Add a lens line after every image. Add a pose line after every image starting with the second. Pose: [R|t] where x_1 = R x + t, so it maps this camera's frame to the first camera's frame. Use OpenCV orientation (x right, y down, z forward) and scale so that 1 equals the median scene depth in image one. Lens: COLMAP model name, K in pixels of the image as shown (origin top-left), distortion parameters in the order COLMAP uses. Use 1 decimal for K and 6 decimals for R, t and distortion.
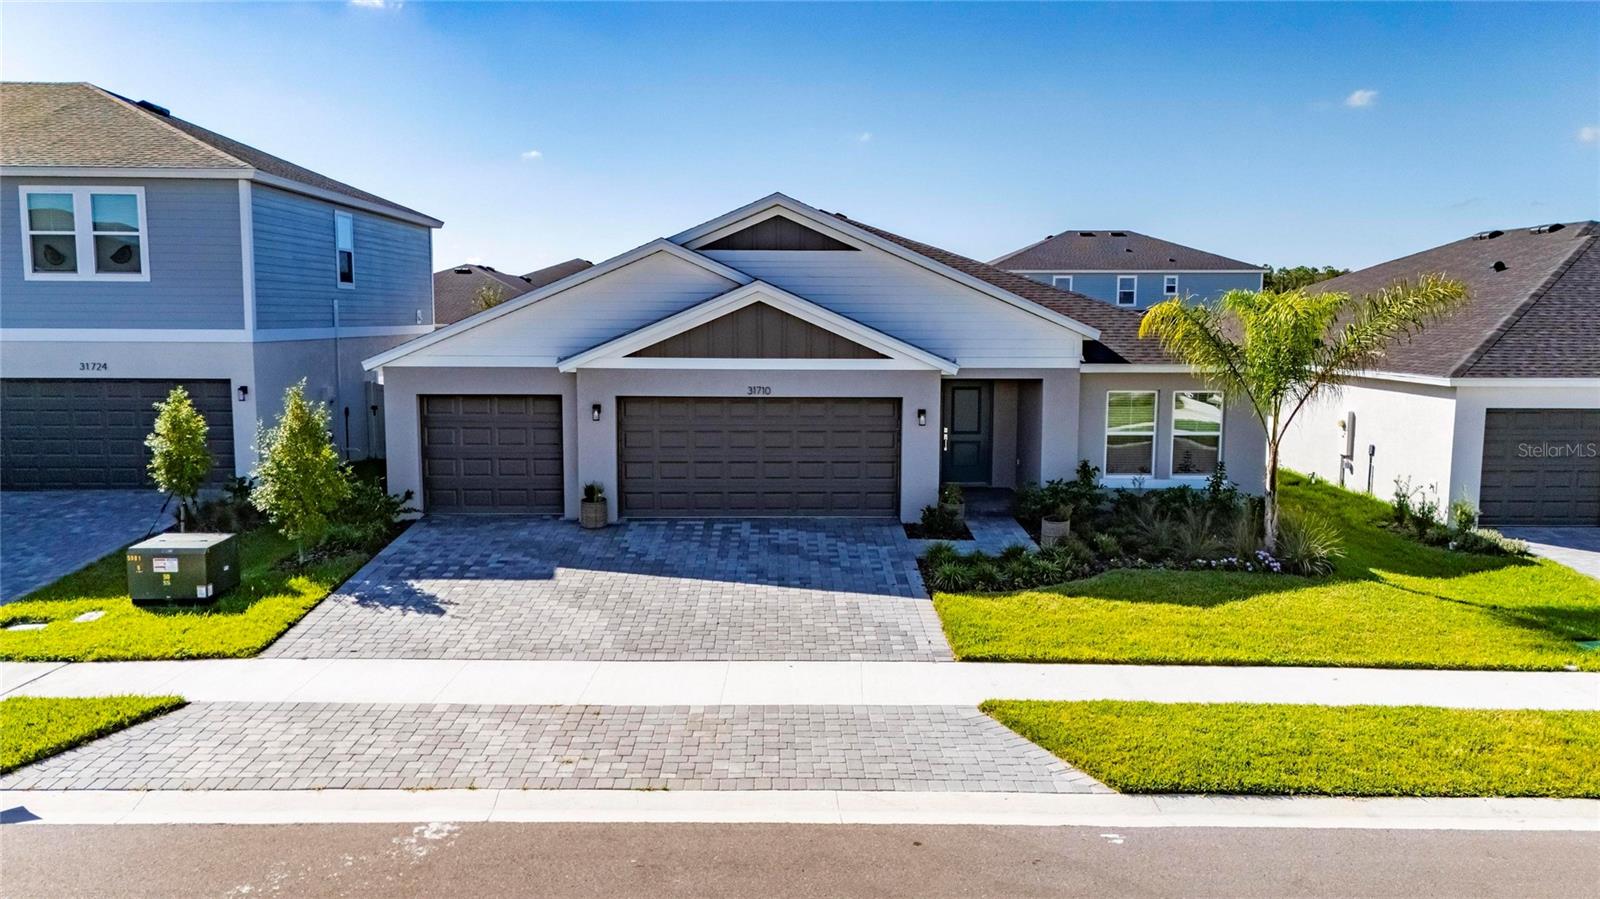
lens RADIAL K [[1194.2, 0, 800.0], [0, 1194.2, 449.5], [0, 0, 1]] dist [0.078538, -0.084456]
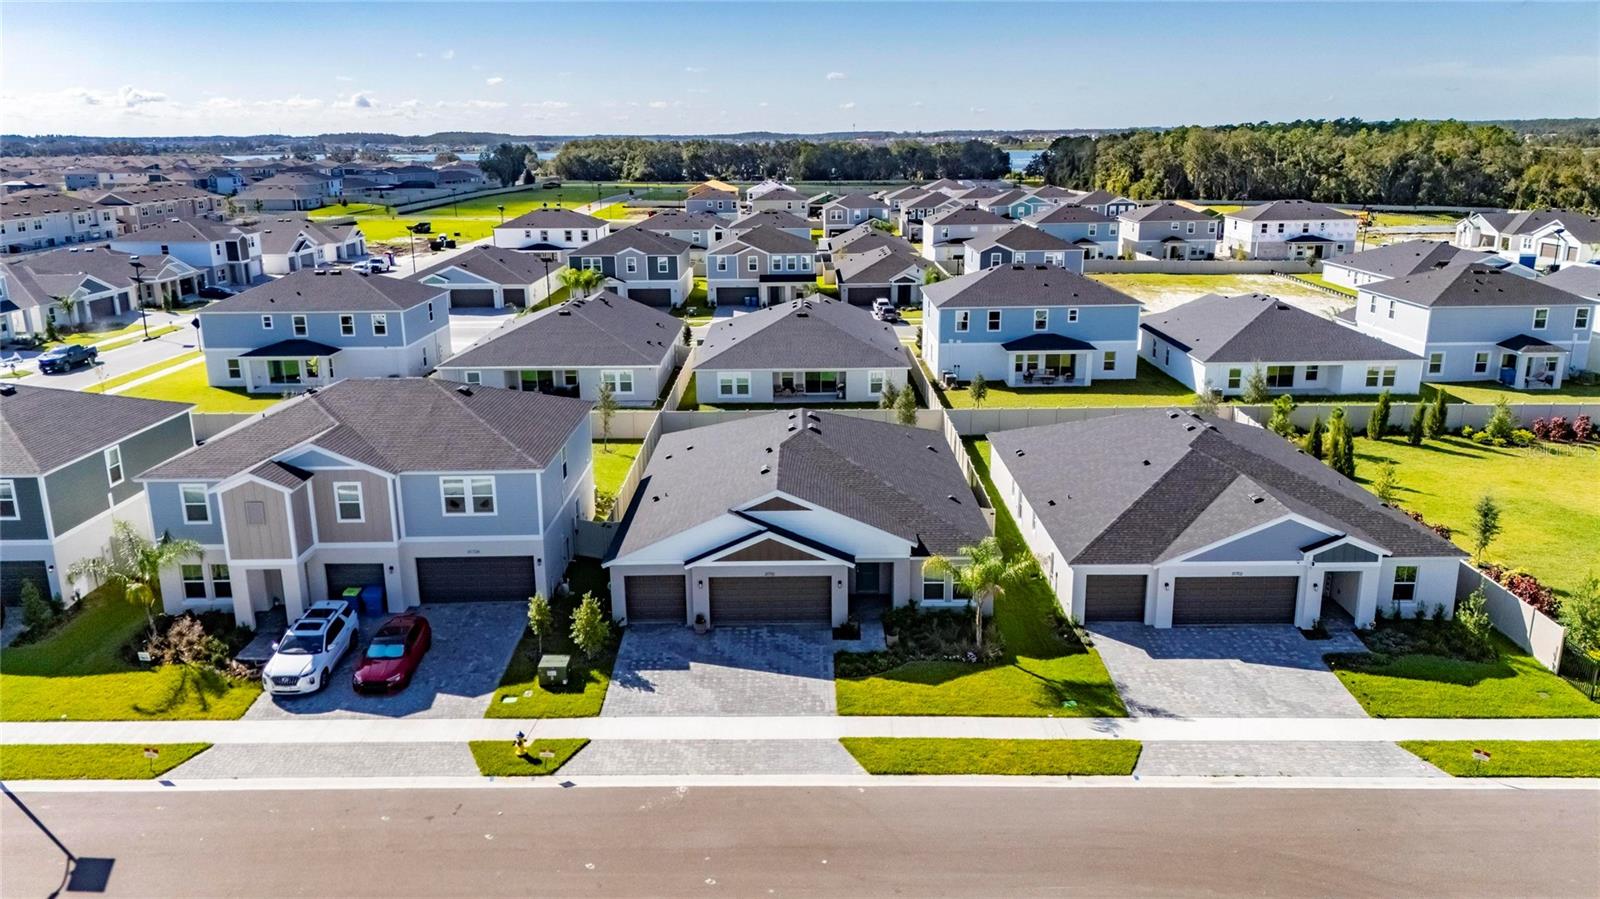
lens RADIAL K [[1171.6, 0, 800.0], [0, 1171.6, 449.5], [0, 0, 1]] dist [0.078535, -0.078376]
pose [[0.999676, -0.009741, -0.023507, 0.087808], [0.013148, 0.988685, 0.149428, -0.683953], [0.021785, -0.149689, 0.988493, -1.325723]]
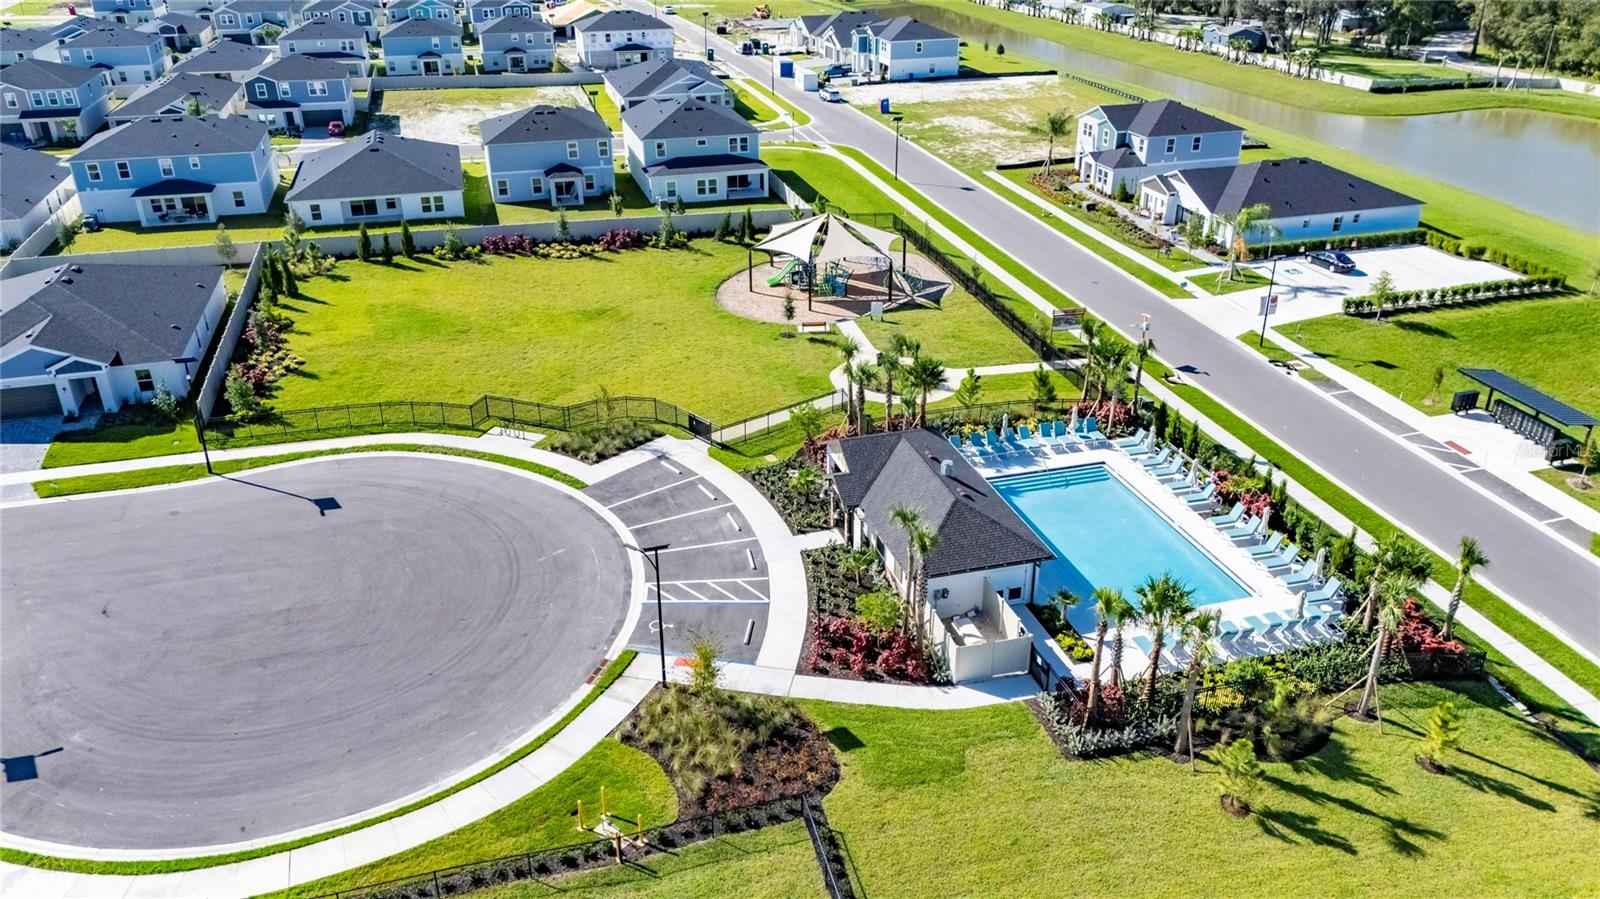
lens RADIAL K [[1171.6, 0, 800.0], [0, 1171.6, 449.5], [0, 0, 1]] dist [0.078535, -0.078376]
pose [[0.966329, -0.122752, 0.226142, 2.512941], [0.039188, 0.938827, 0.342151, -1.065998], [-0.254308, -0.321768, 0.912027, -3.098767]]
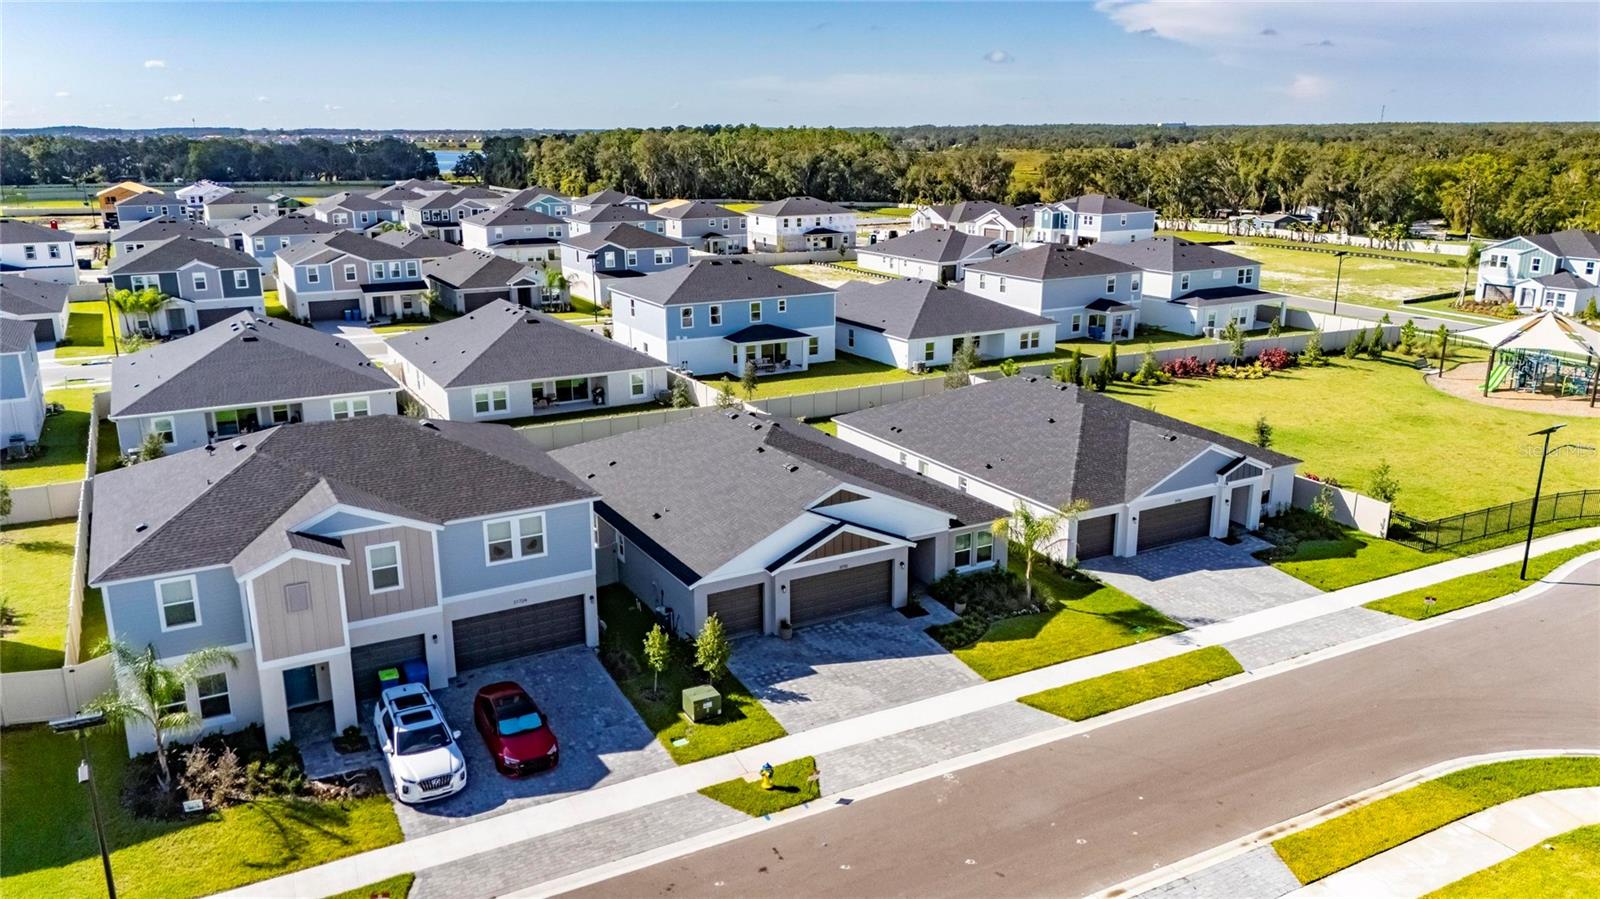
lens RADIAL K [[1171.6, 0, 800.0], [0, 1171.6, 449.5], [0, 0, 1]] dist [0.078535, -0.078376]
pose [[0.884879, -0.131609, 0.446842, -1.199015], [0.061990, 0.983996, 0.167059, -0.721699], [-0.461678, -0.120128, 0.878876, -1.035192]]
